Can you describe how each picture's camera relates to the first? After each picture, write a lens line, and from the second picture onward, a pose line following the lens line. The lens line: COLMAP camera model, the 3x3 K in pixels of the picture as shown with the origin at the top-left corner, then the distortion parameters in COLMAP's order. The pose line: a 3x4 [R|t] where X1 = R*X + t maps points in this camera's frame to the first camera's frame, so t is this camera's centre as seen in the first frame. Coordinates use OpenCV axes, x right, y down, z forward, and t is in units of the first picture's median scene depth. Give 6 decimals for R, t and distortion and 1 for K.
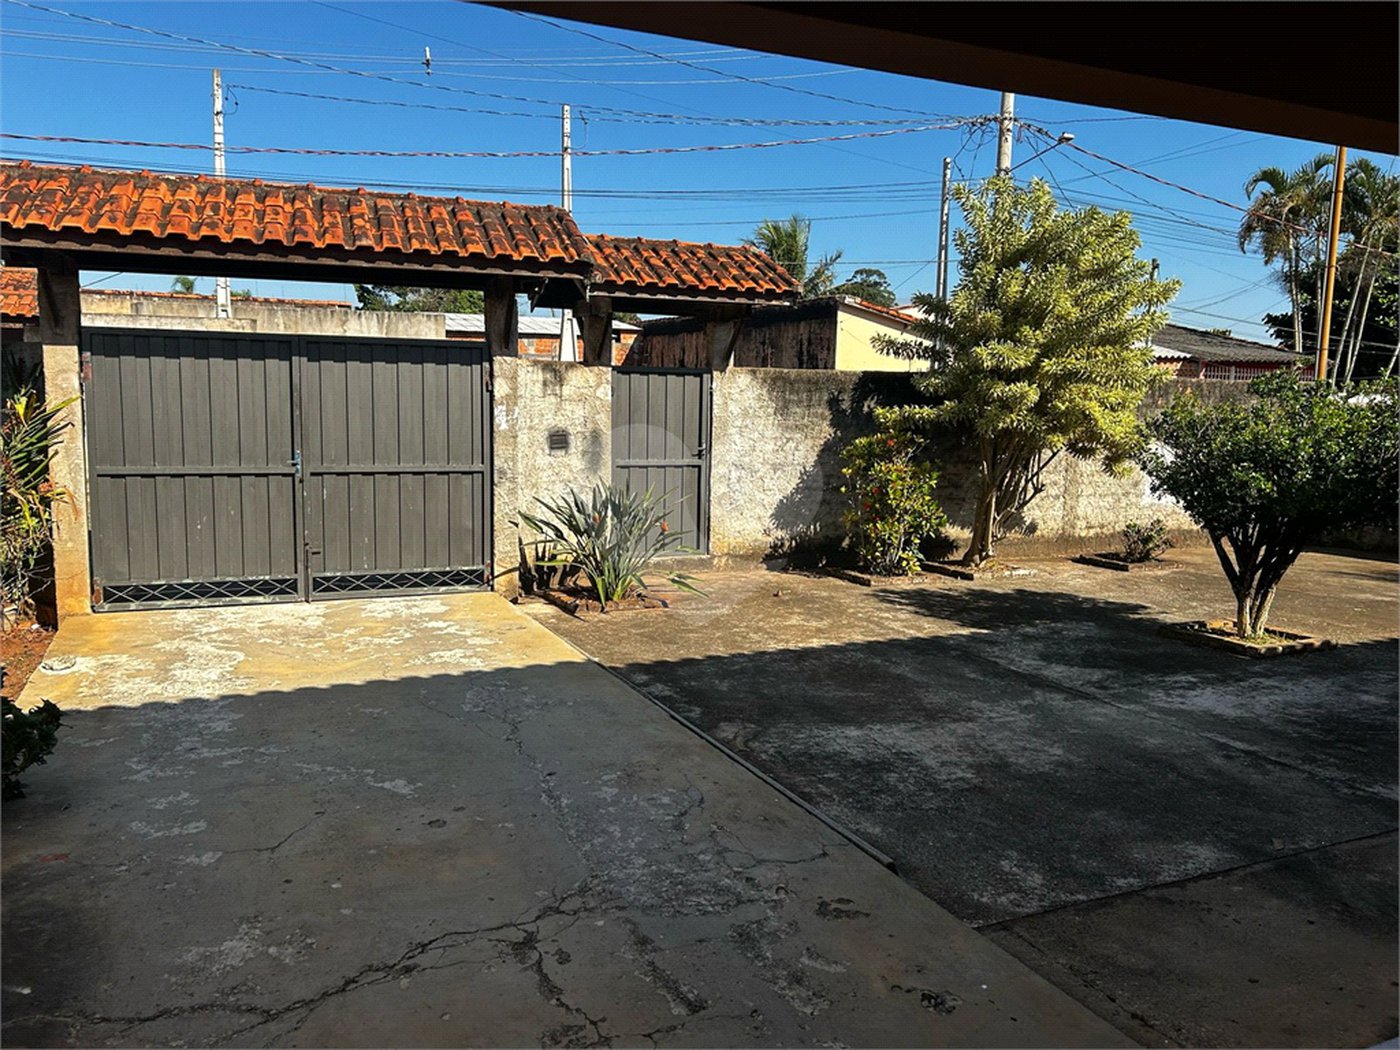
lens RADIAL K [[1007.1, 0, 623.0], [0, 1007.1, 521.0], [0, 0, 1]] dist [0.048806, -0.079520]
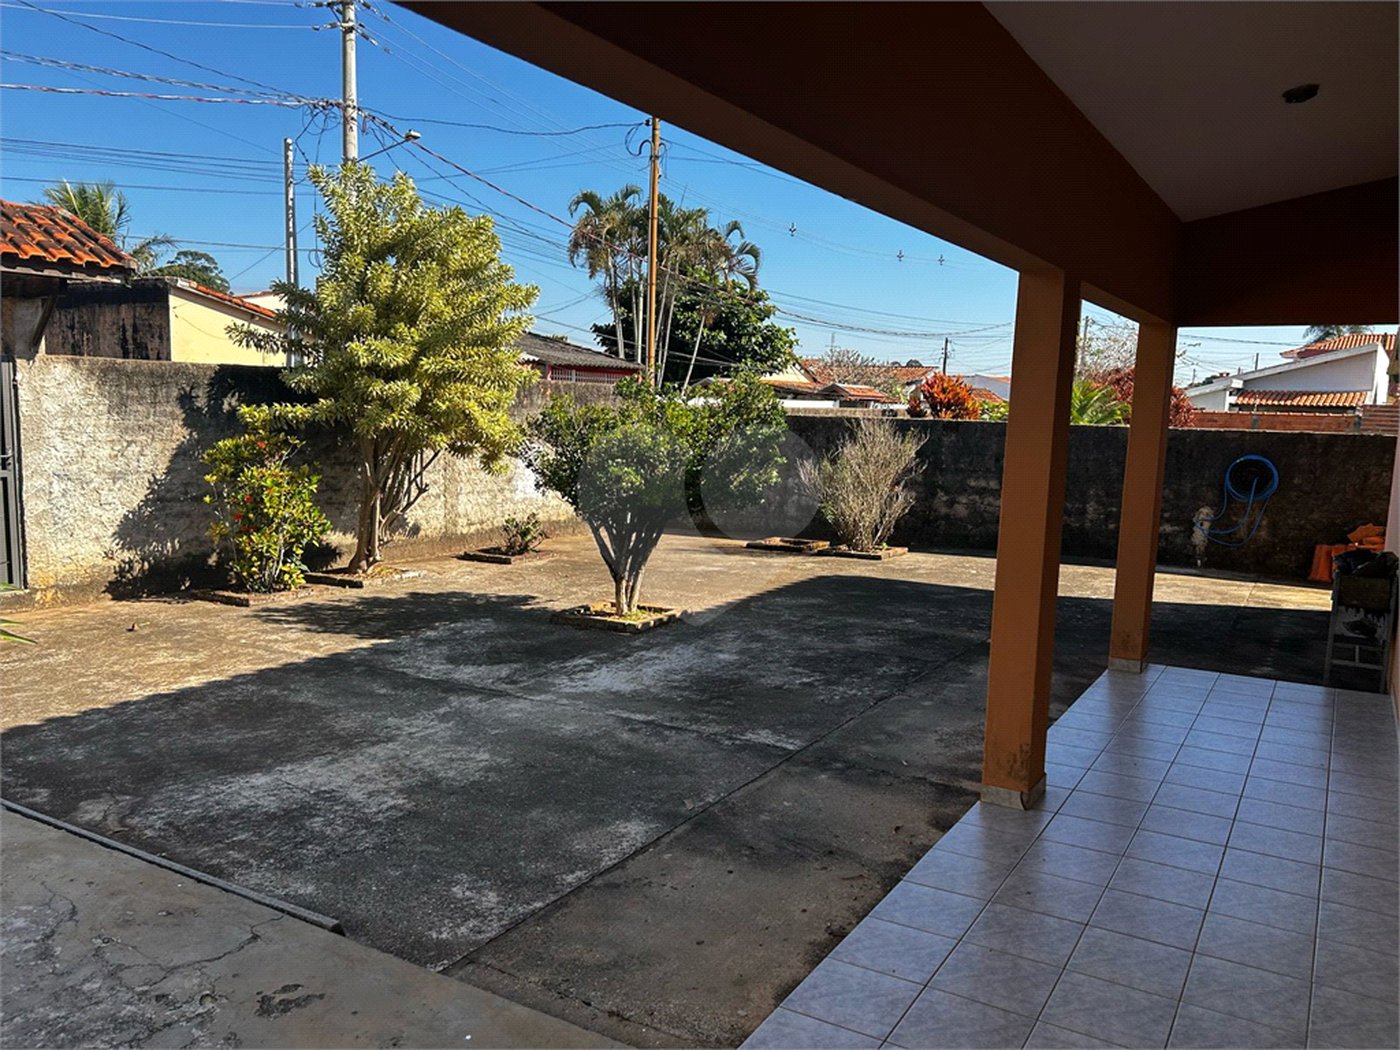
lens RADIAL K [[1007.1, 0, 623.0], [0, 1007.1, 521.0], [0, 0, 1]] dist [0.048806, -0.079520]
pose [[0.792808, -0.068543, 0.605605, -0.033394], [0.066790, 0.997442, 0.025455, -0.012743], [-0.605801, 0.020267, 0.795358, 0.100904]]
